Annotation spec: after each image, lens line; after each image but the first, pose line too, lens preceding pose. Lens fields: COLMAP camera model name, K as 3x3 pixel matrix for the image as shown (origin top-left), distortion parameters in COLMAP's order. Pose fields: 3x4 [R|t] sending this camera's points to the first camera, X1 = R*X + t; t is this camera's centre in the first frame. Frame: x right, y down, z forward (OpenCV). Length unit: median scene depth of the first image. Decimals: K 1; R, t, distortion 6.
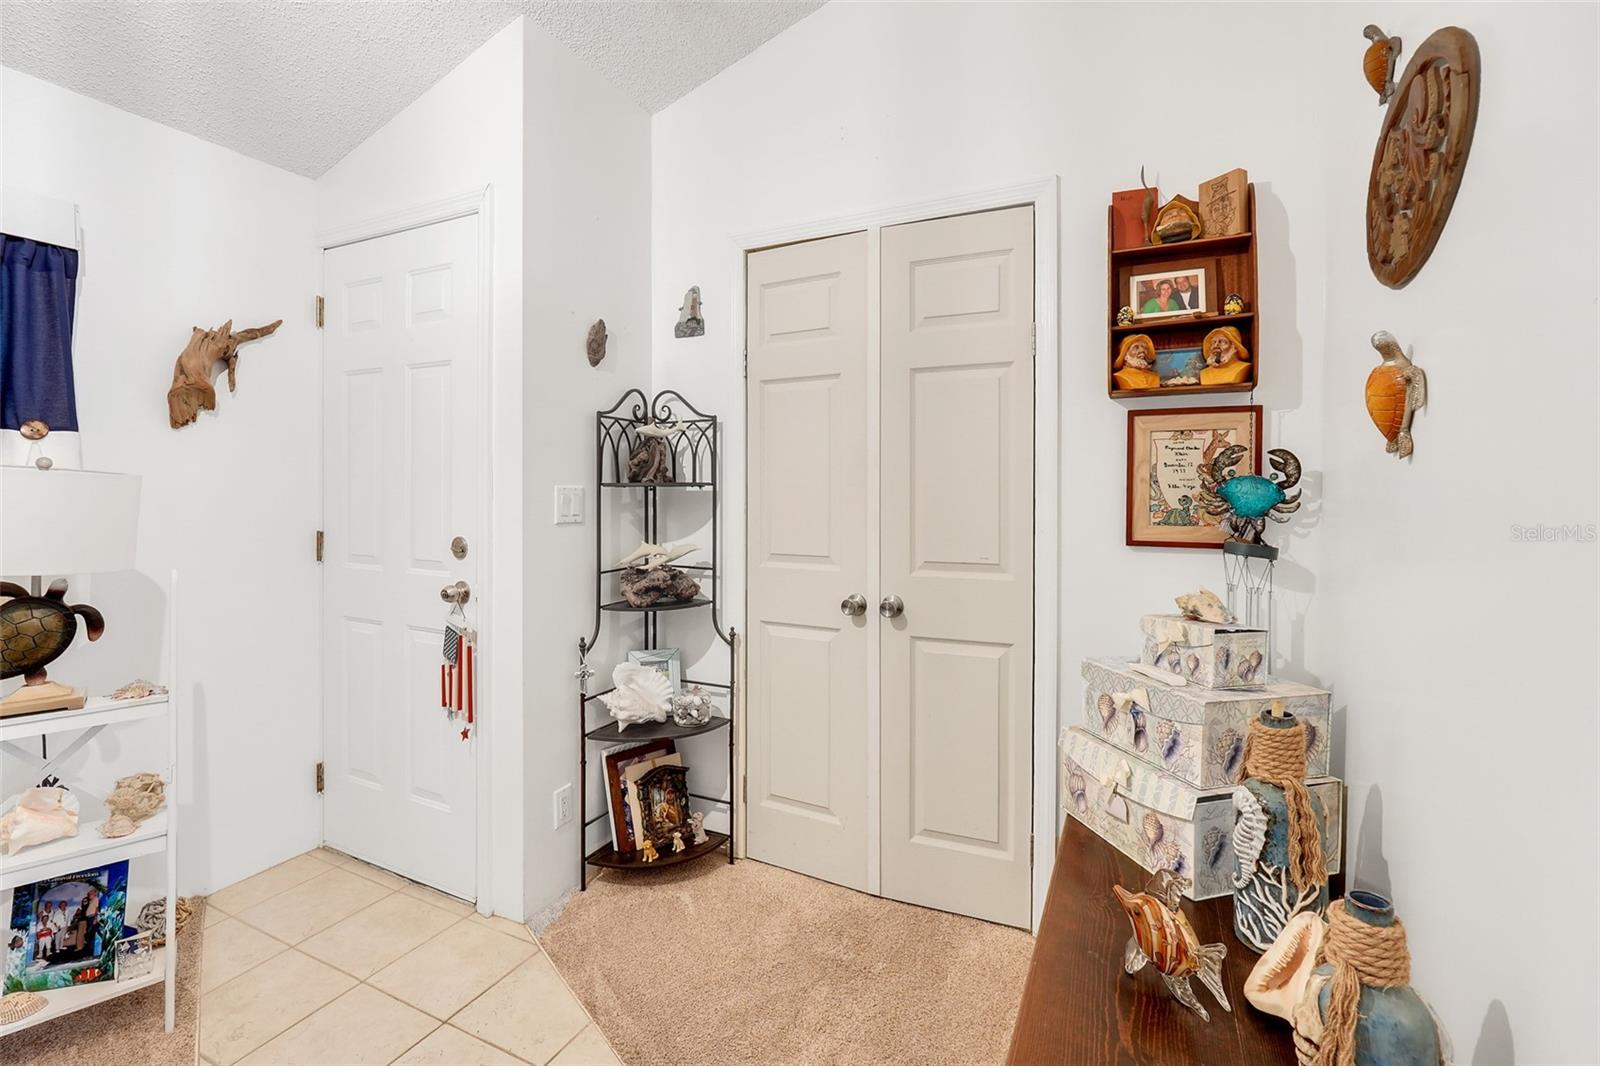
lens RADIAL K [[717.4, 0, 812.5], [0, 717.4, 500.0], [0, 0, 1]] dist [-0.001516, 0.001292]
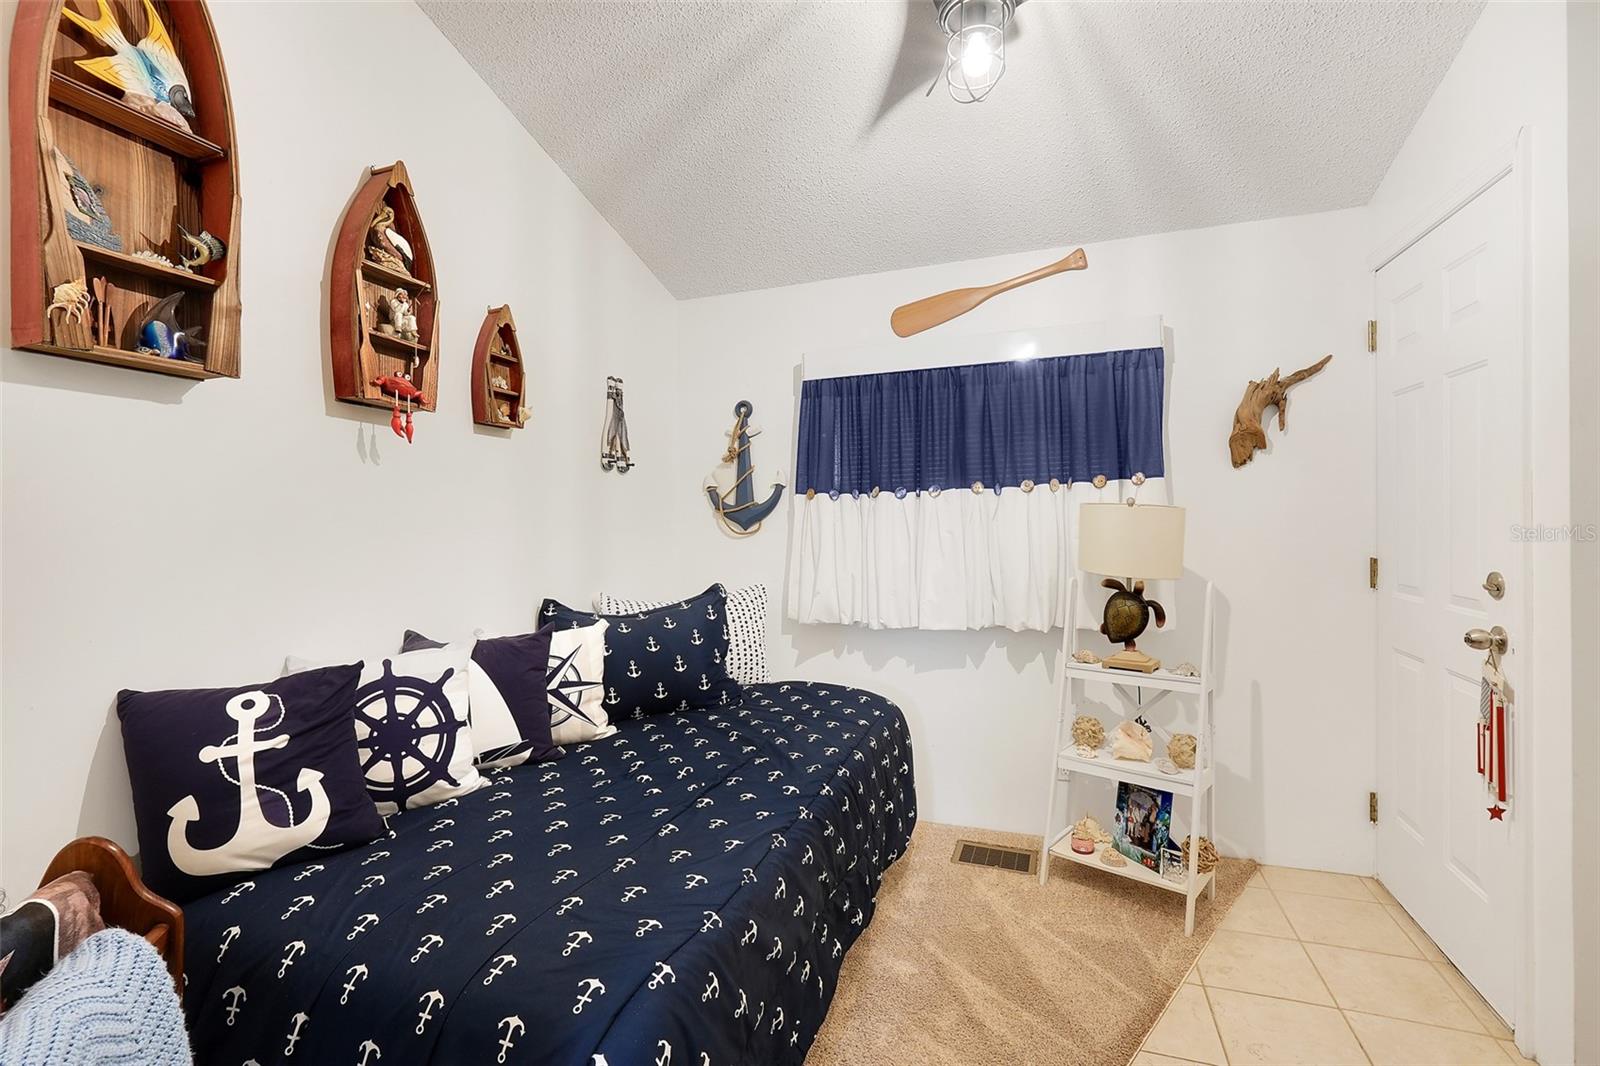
lens RADIAL K [[717.4, 0, 793.3], [0, 717.4, 522.1], [0, 0, 1]] dist [-0.001516, 0.001292]
pose [[0.109039, -0.003283, -0.994032, 0.288849], [-0.000240, 0.999994, -0.003329, -0.003327], [0.994037, 0.000602, 0.109037, 0.134396]]
